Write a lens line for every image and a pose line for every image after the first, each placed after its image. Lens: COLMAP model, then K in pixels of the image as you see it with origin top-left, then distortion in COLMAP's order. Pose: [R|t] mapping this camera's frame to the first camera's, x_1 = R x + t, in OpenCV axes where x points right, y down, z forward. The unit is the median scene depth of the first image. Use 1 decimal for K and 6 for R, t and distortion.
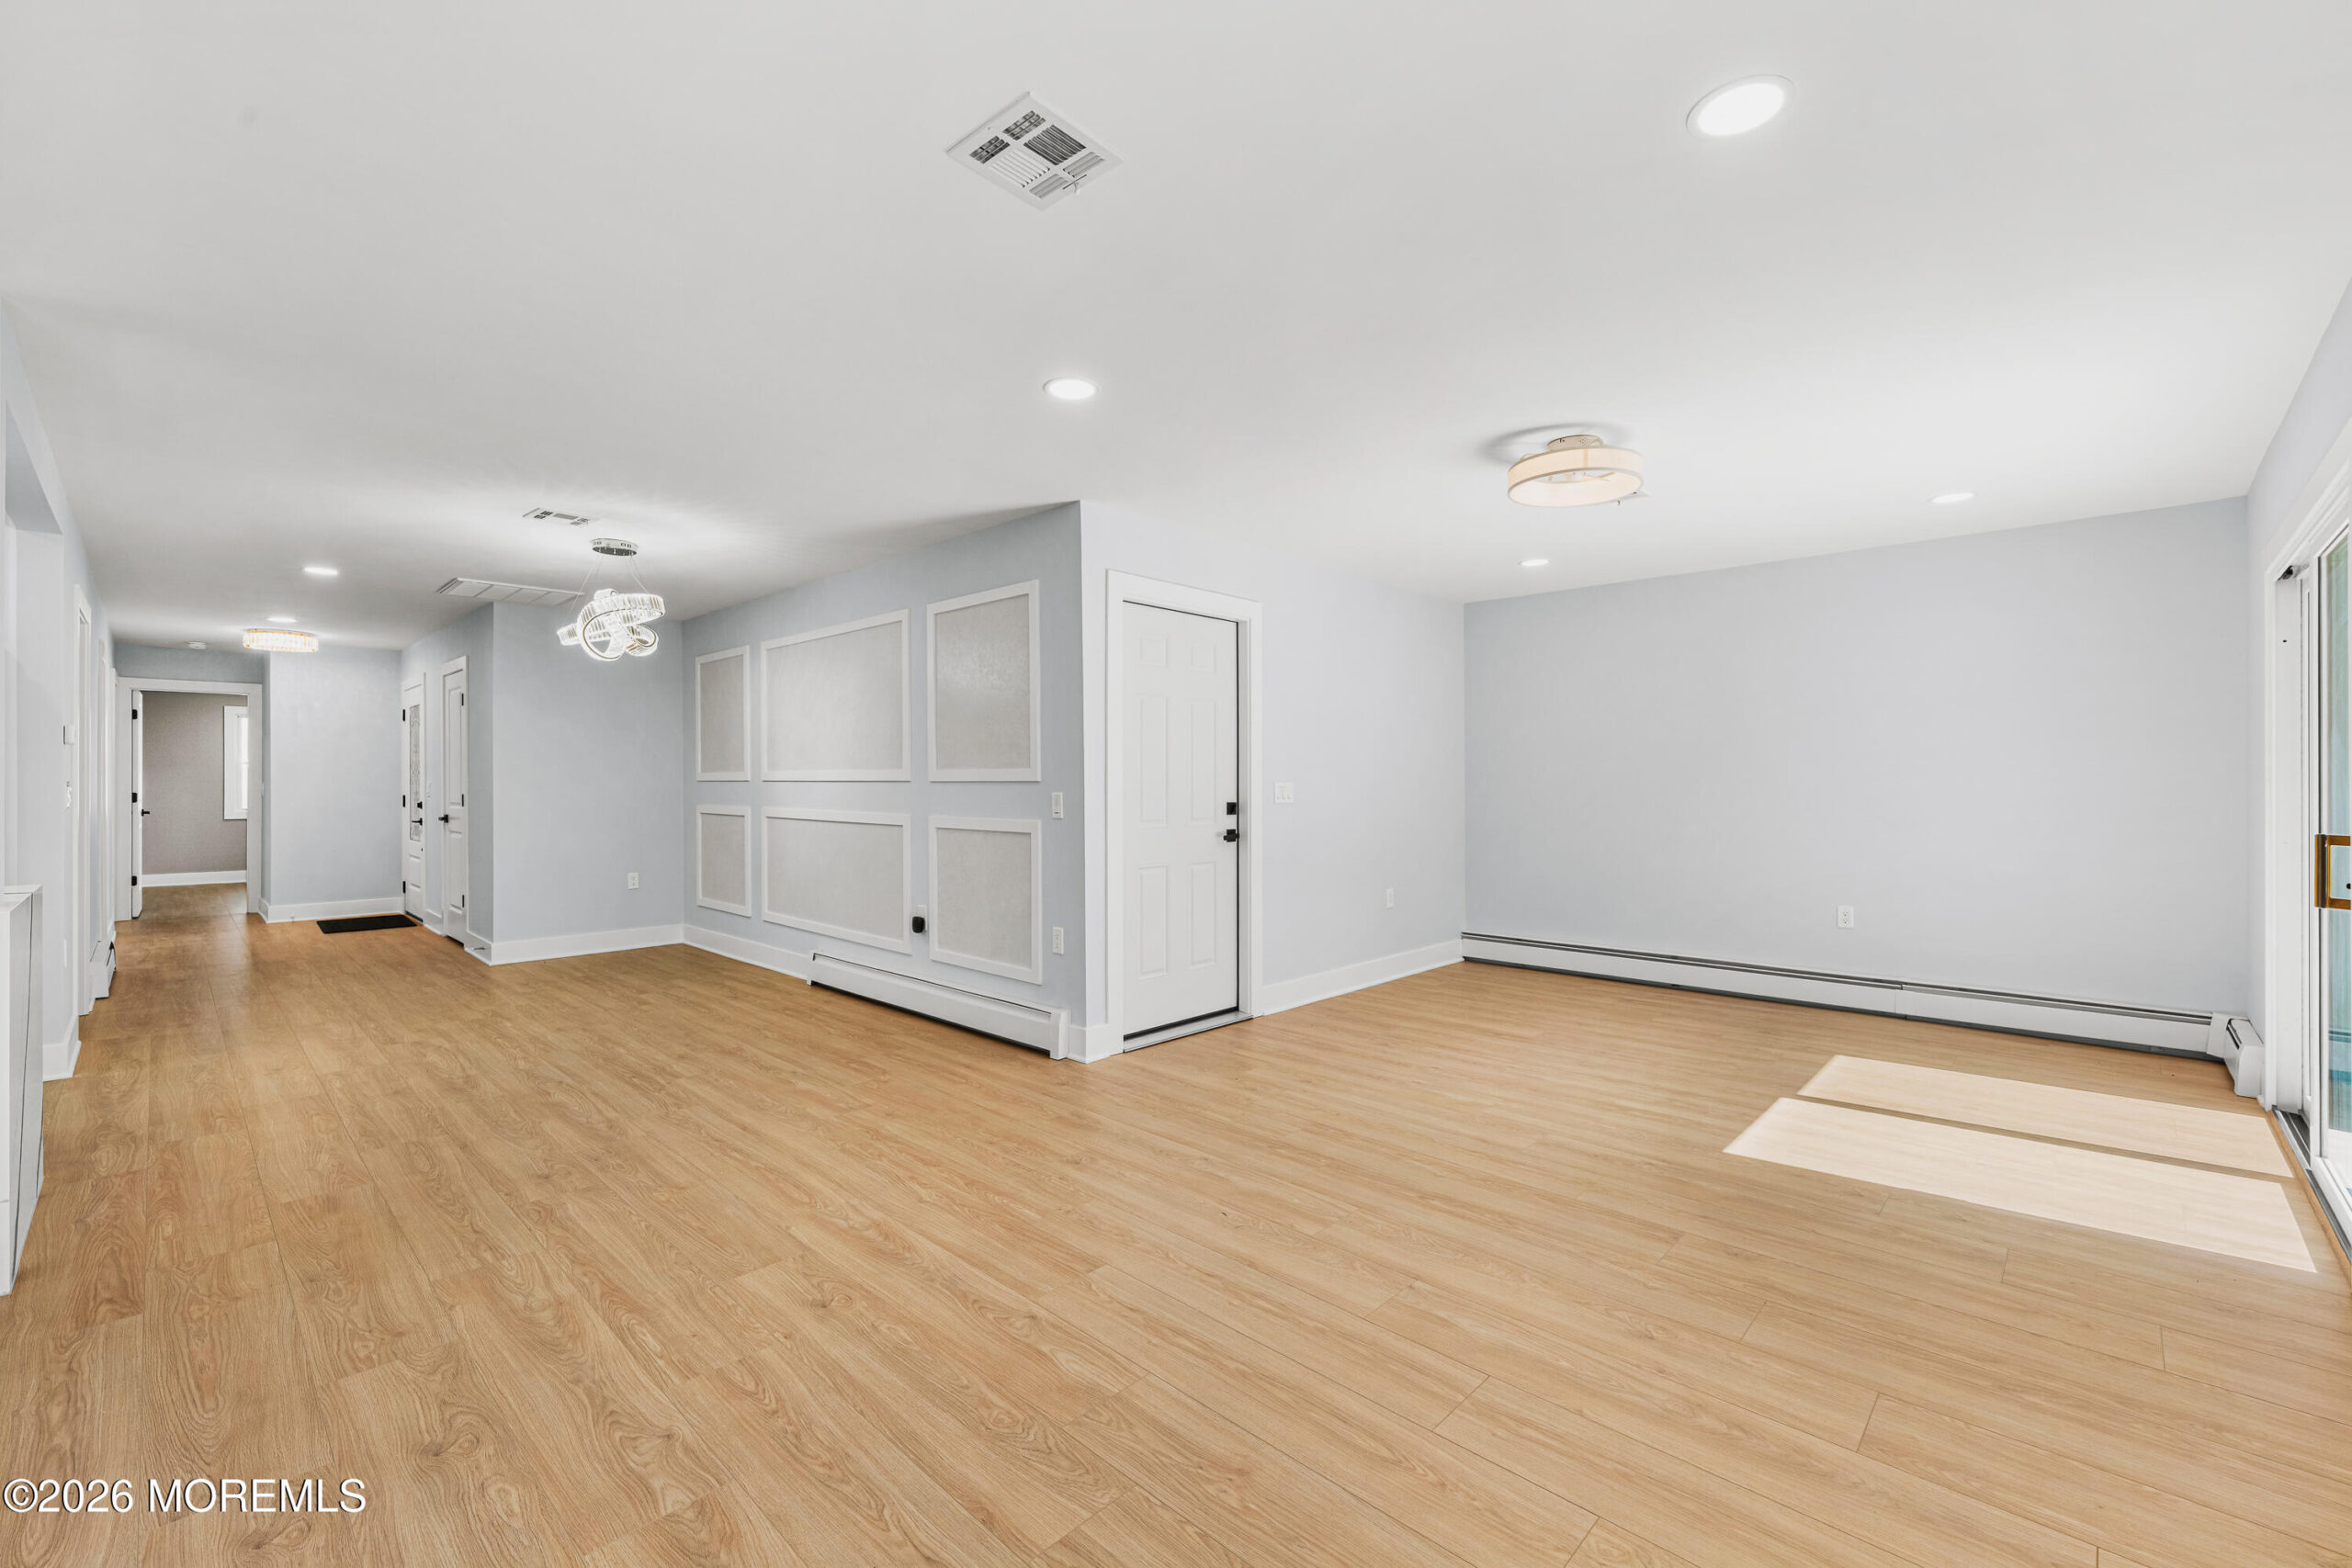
lens RADIAL K [[977.4, 0, 1185.8], [0, 977.4, 775.4], [0, 0, 1]] dist [-0.005582, -0.000538]
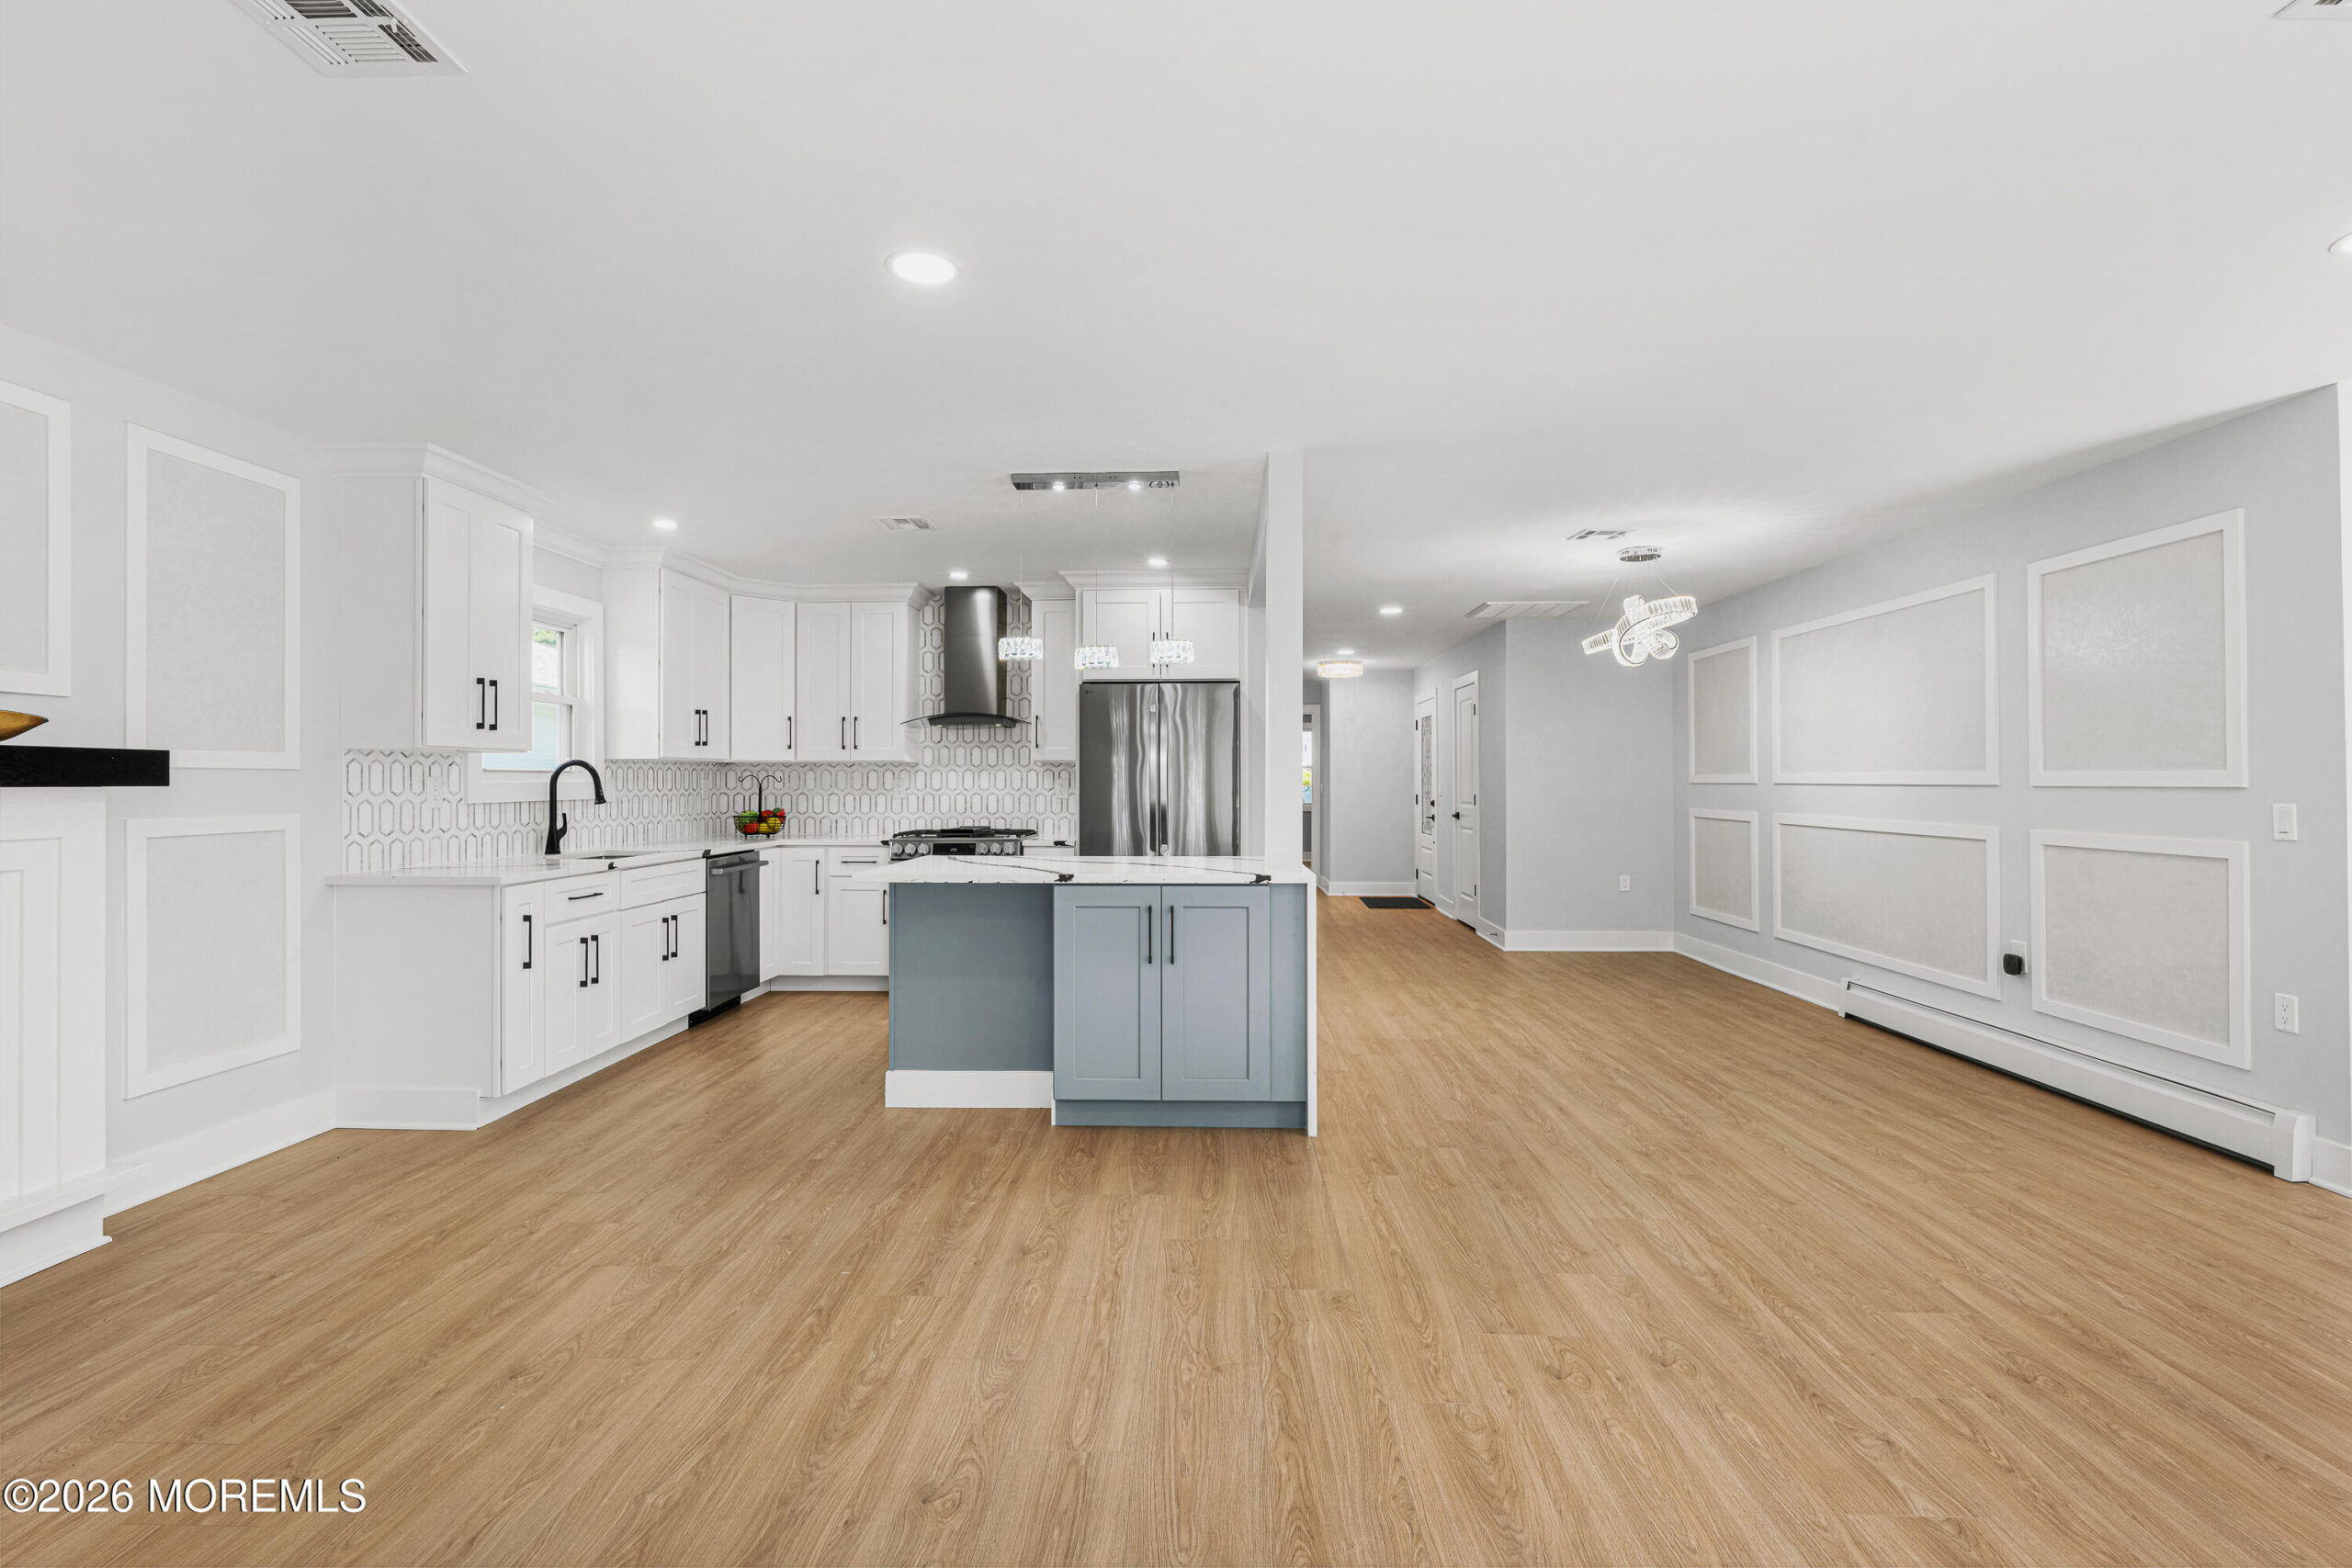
lens RADIAL K [[1071.3, 0, 1166.3], [0, 1071.3, 778.7], [0, 0, 1]] dist [0.000851, -0.000444]
pose [[0.657068, 0.000137, -0.753831, -0.076710], [0.002488, 0.999994, 0.002350, -0.004207], [0.753827, -0.003420, 0.657064, -0.117303]]
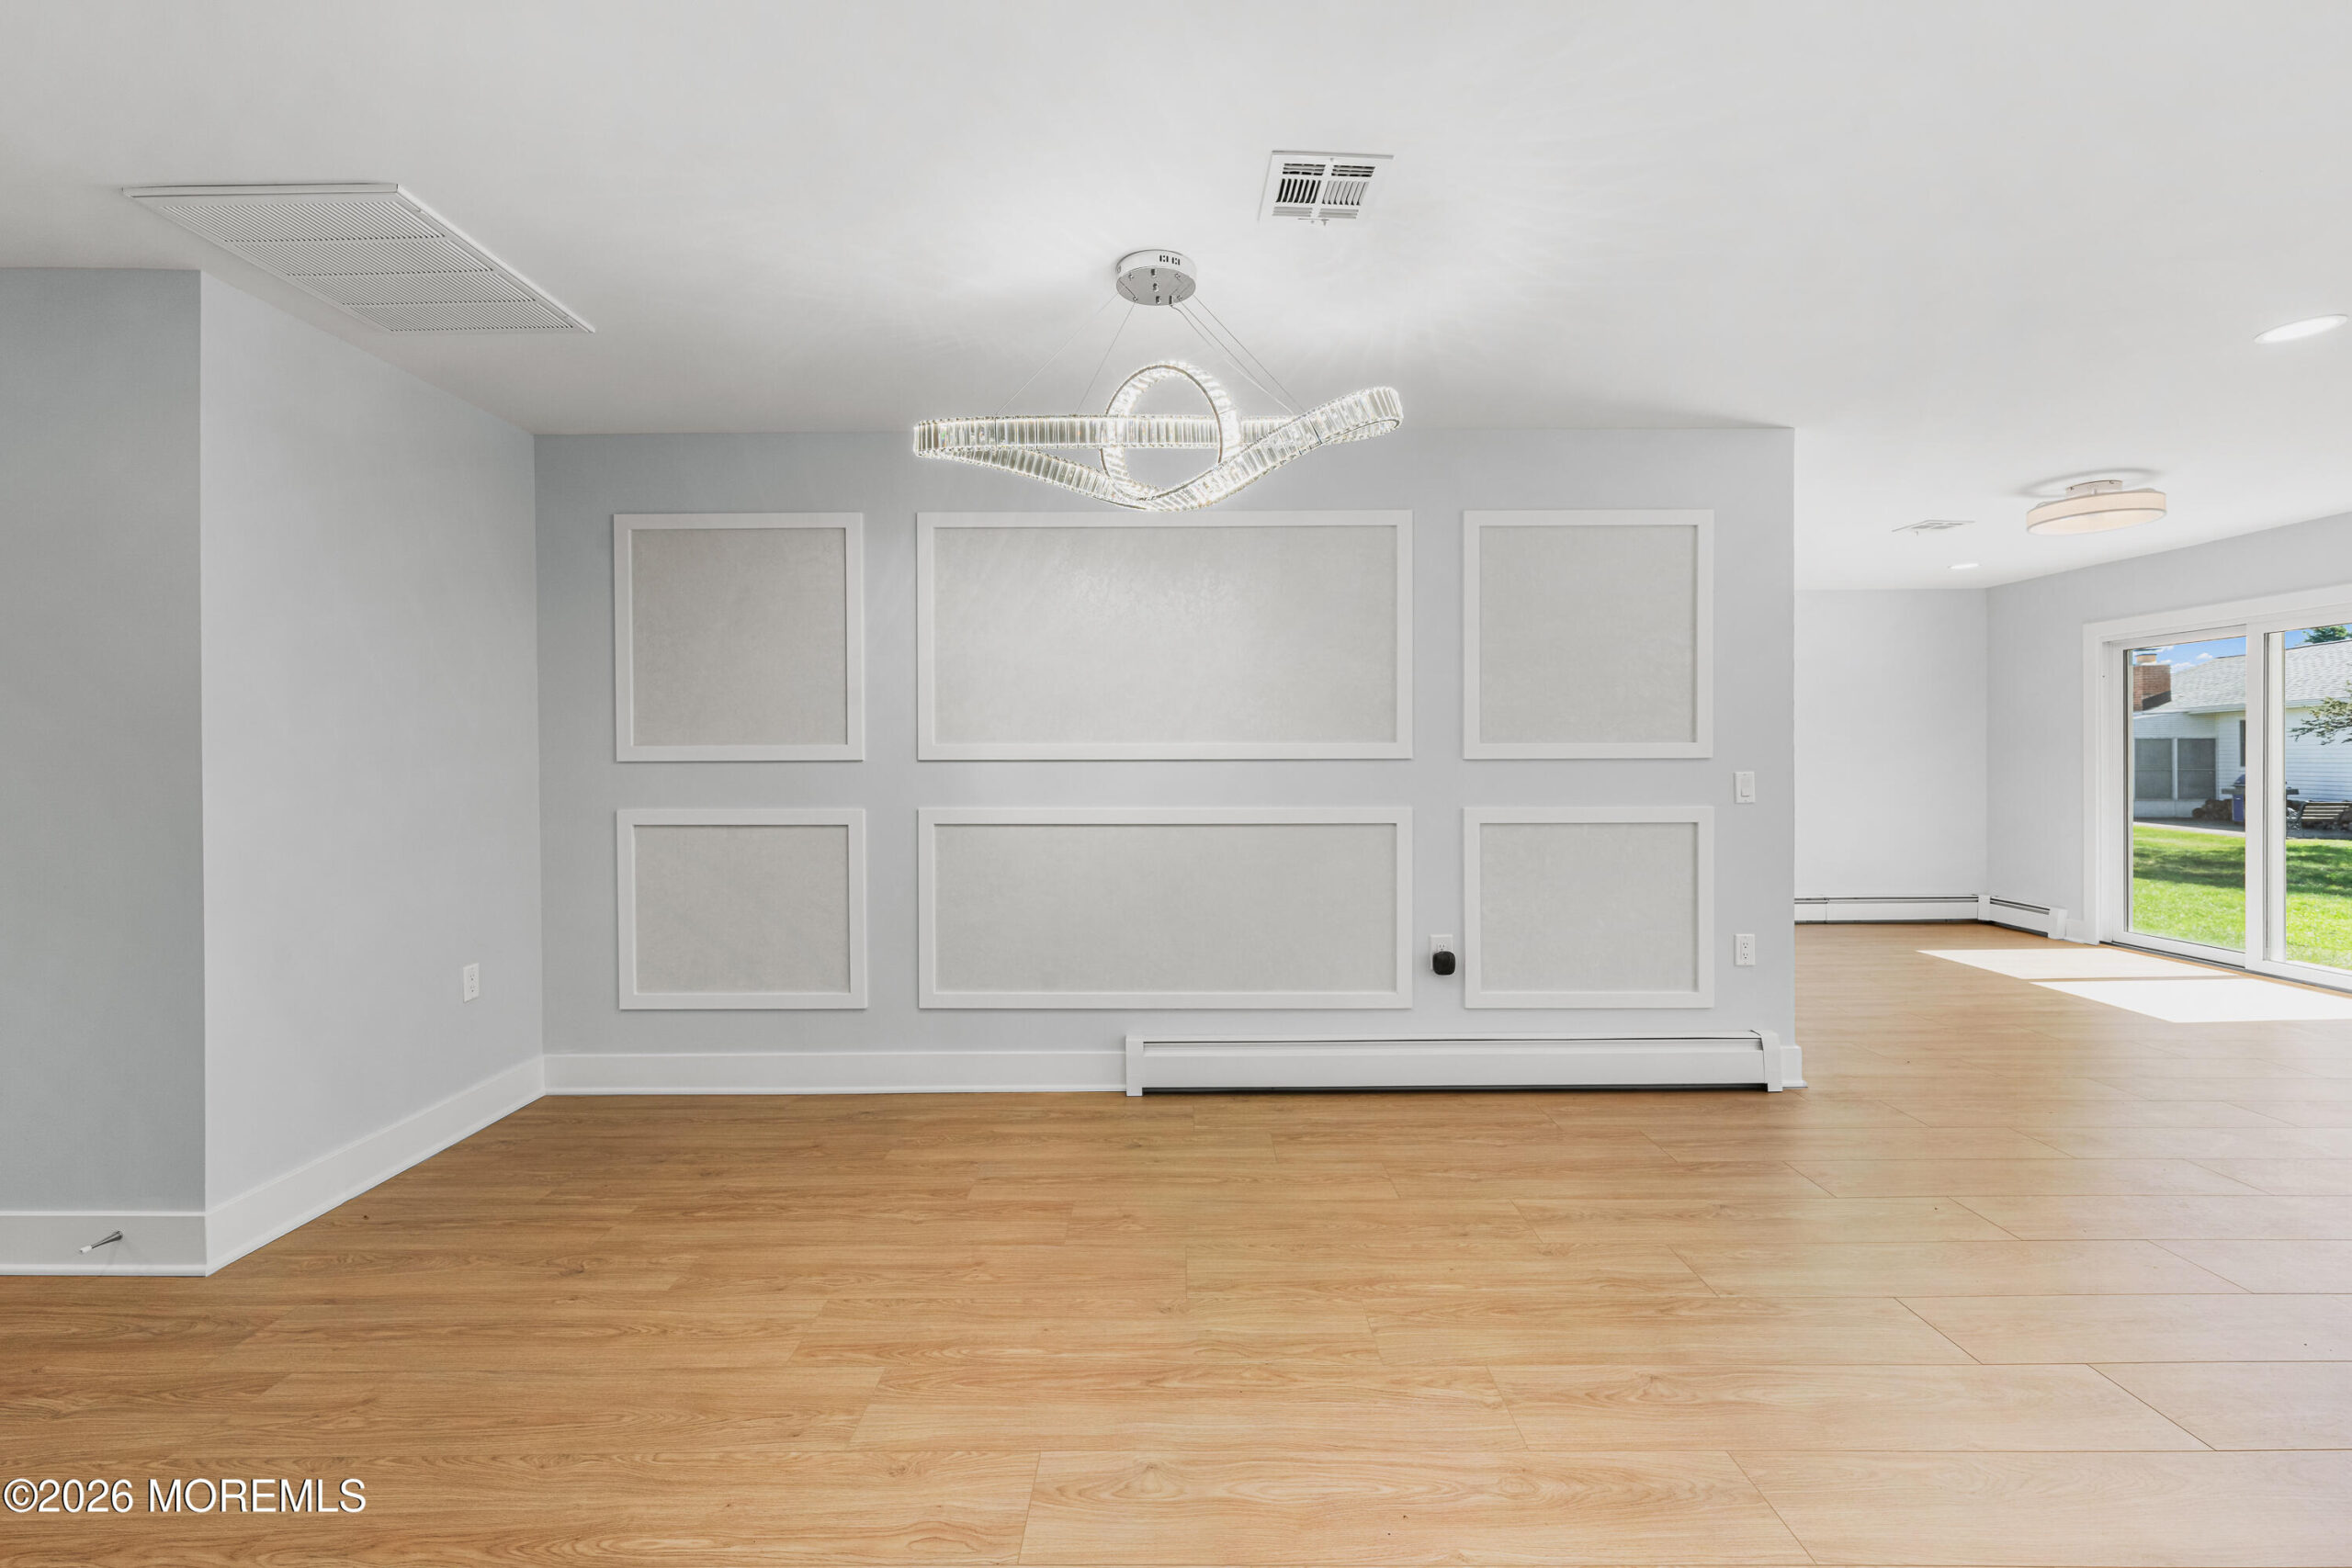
lens RADIAL K [[930.5, 0, 1204.6], [0, 930.5, 787.6], [0, 0, 1]] dist [-0.006535, 0.000323]
pose [[0.730838, -0.023978, 0.682130, -0.973675], [-0.001404, 0.999328, 0.036633, 0.002240], [-0.682549, -0.027731, 0.730313, 0.719970]]
